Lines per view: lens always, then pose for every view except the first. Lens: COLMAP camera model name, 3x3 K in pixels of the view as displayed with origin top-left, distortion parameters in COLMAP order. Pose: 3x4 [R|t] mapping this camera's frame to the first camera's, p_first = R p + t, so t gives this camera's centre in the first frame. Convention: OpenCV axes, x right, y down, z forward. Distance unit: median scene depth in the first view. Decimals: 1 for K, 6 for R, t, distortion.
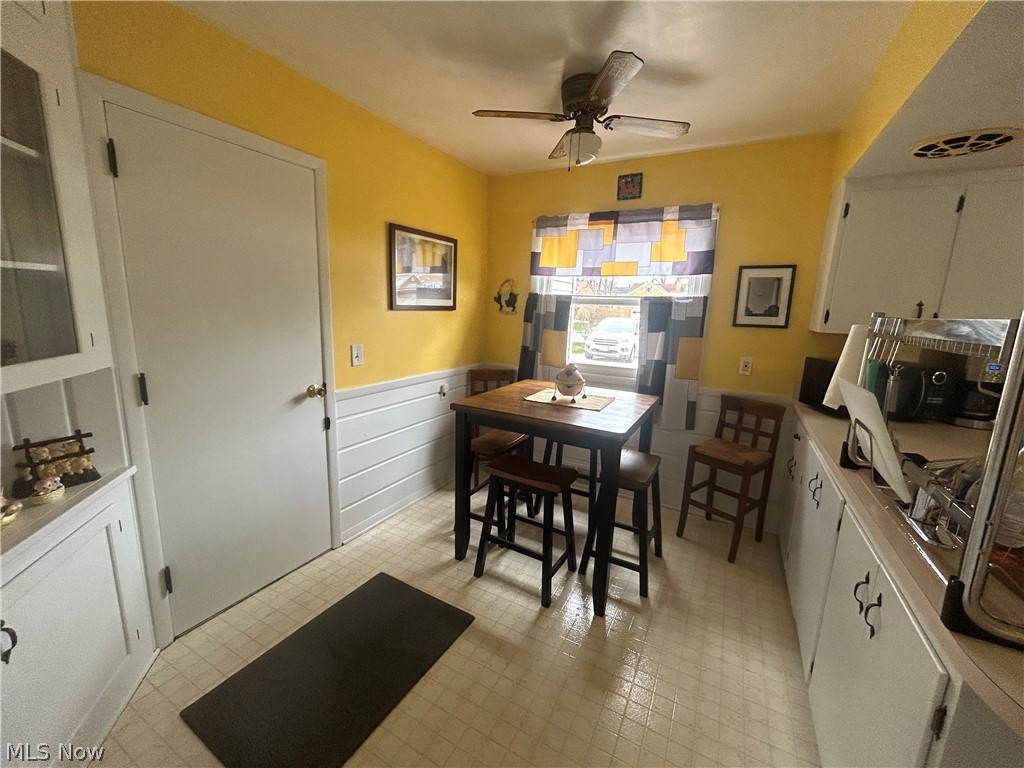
lens RADIAL K [[413.1, 0, 507.8], [0, 413.1, 382.6], [0, 0, 1]] dist [-0.002516, 0.001065]
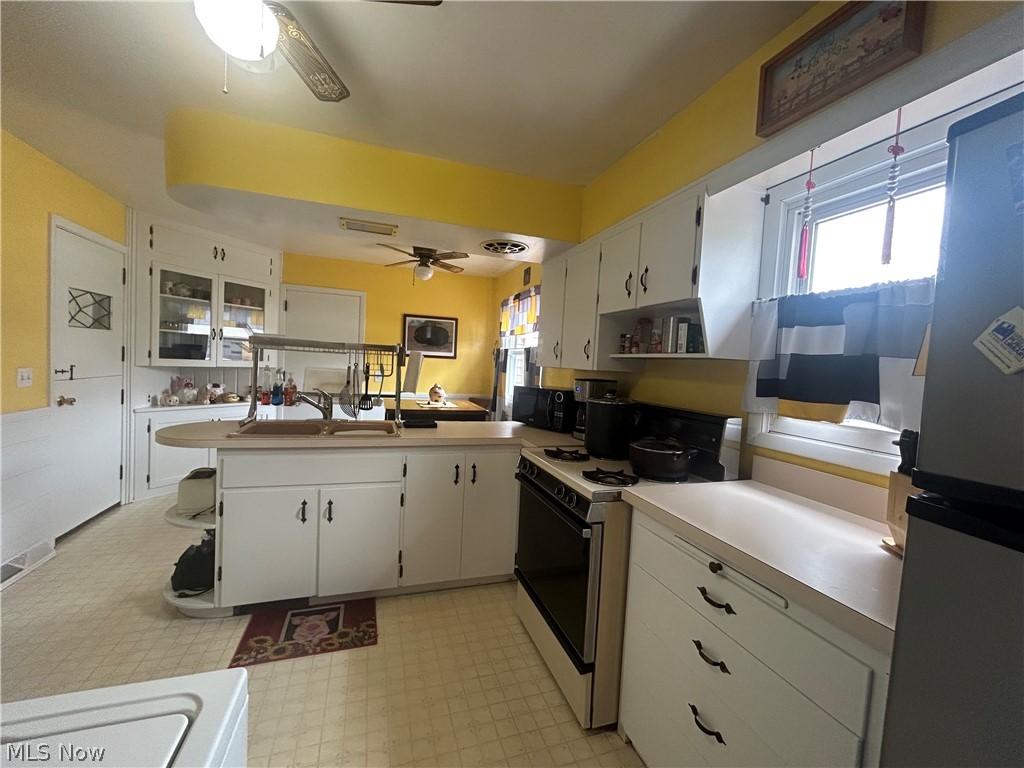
lens RADIAL K [[413.1, 0, 511.0], [0, 413.1, 382.5], [0, 0, 1]] dist [-0.002516, 0.001065]
pose [[0.734387, 0.033893, -0.677884, 1.301843], [-0.151658, 0.981695, -0.115216, 0.085307], [0.661570, 0.187420, 0.726084, -0.052457]]
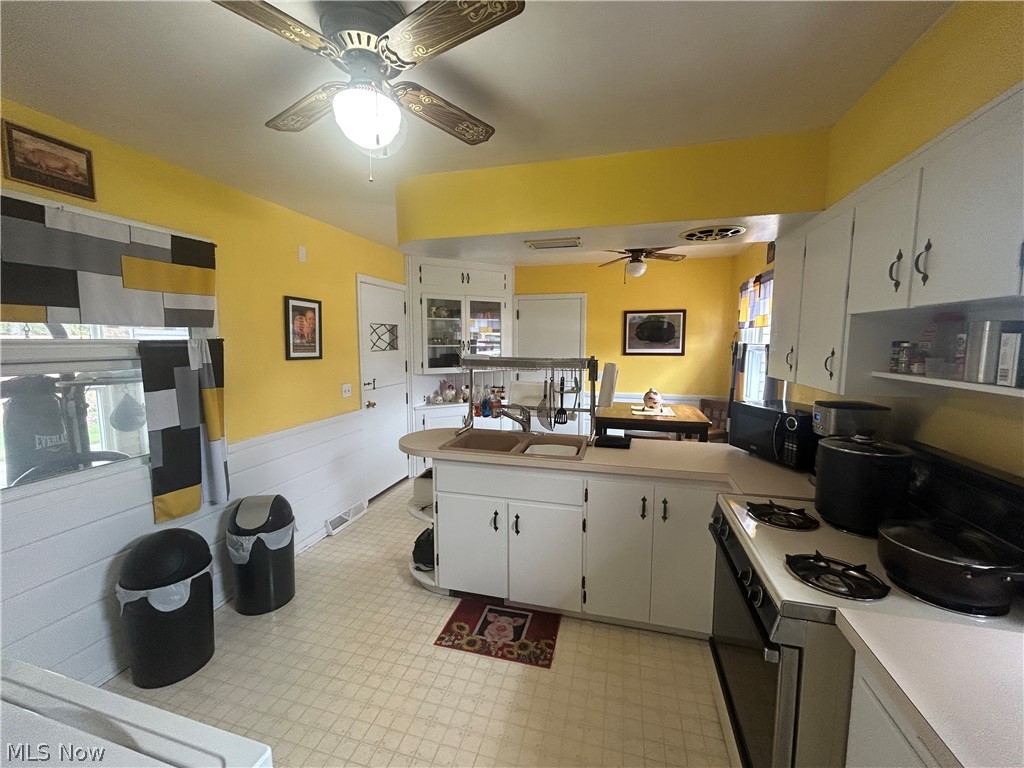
lens RADIAL K [[413.1, 0, 510.4], [0, 413.1, 382.5], [0, 0, 1]] dist [-0.002516, 0.001065]
pose [[0.225110, 0.065094, -0.972157, 1.313565], [-0.172921, 0.984595, 0.025886, -0.012164], [0.958866, 0.162279, 0.232898, 0.079118]]
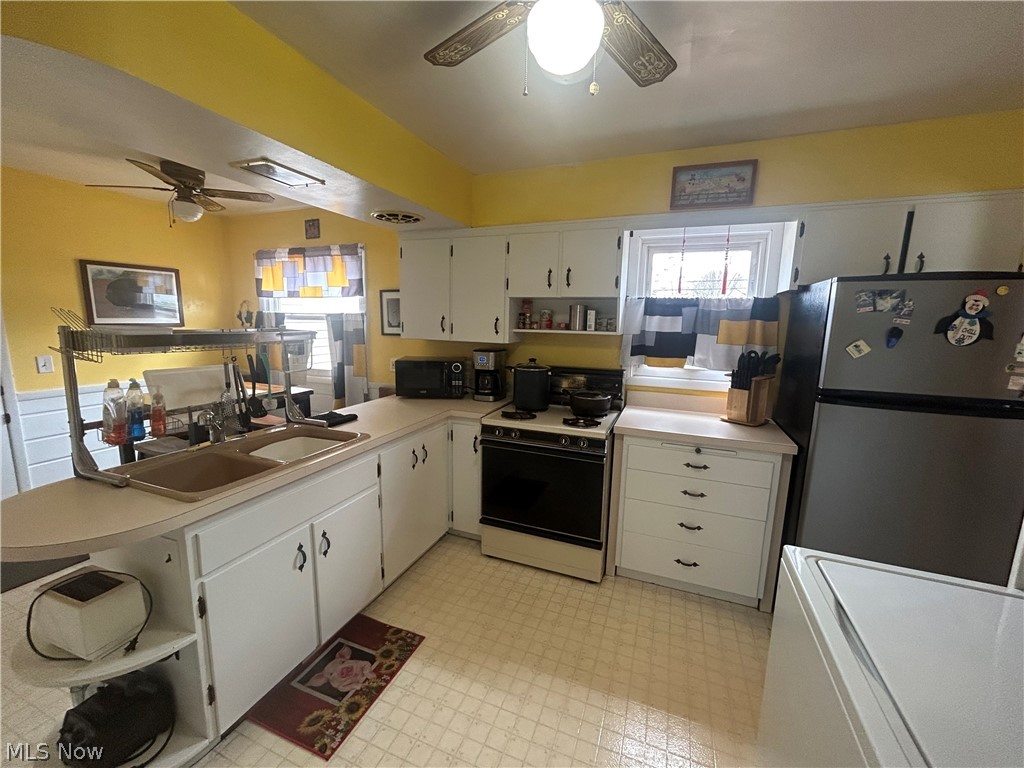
lens RADIAL K [[413.1, 0, 510.4], [0, 413.1, 382.7], [0, 0, 1]] dist [-0.002516, 0.001065]
pose [[0.993159, -0.033685, 0.111809, 0.761967], [0.036931, 0.998951, -0.027087, 0.063920], [-0.110780, 0.031031, 0.993360, -0.339904]]
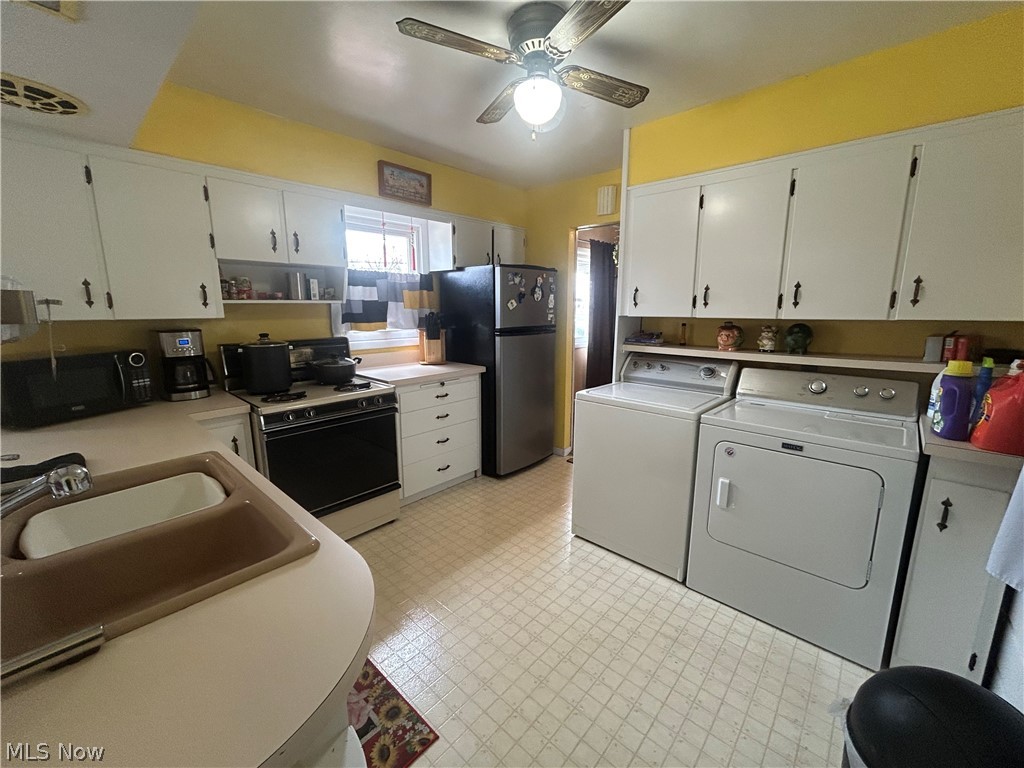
lens RADIAL K [[413.1, 0, 511.1], [0, 413.1, 383.0], [0, 0, 1]] dist [-0.002516, 0.001065]
pose [[0.242299, -0.216987, 0.945626, 0.232096], [0.187377, 0.966785, 0.173830, 0.028046], [-0.951935, 0.135070, 0.274909, -0.073937]]
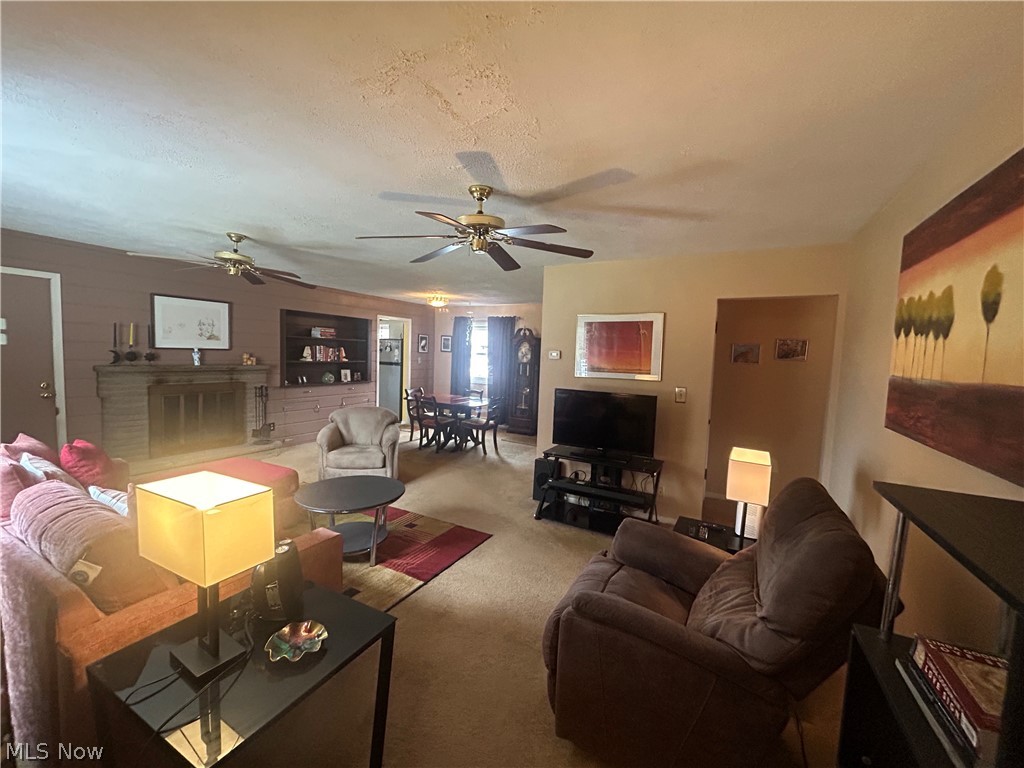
lens RADIAL K [[413.1, 0, 511.4], [0, 413.1, 382.9], [0, 0, 1]] dist [-0.002516, 0.001065]
pose [[0.999998, -0.001796, -0.000589, 2.338274], [0.001719, 0.993781, -0.111338, 0.581468], [0.000785, 0.111337, 0.993782, -2.813291]]
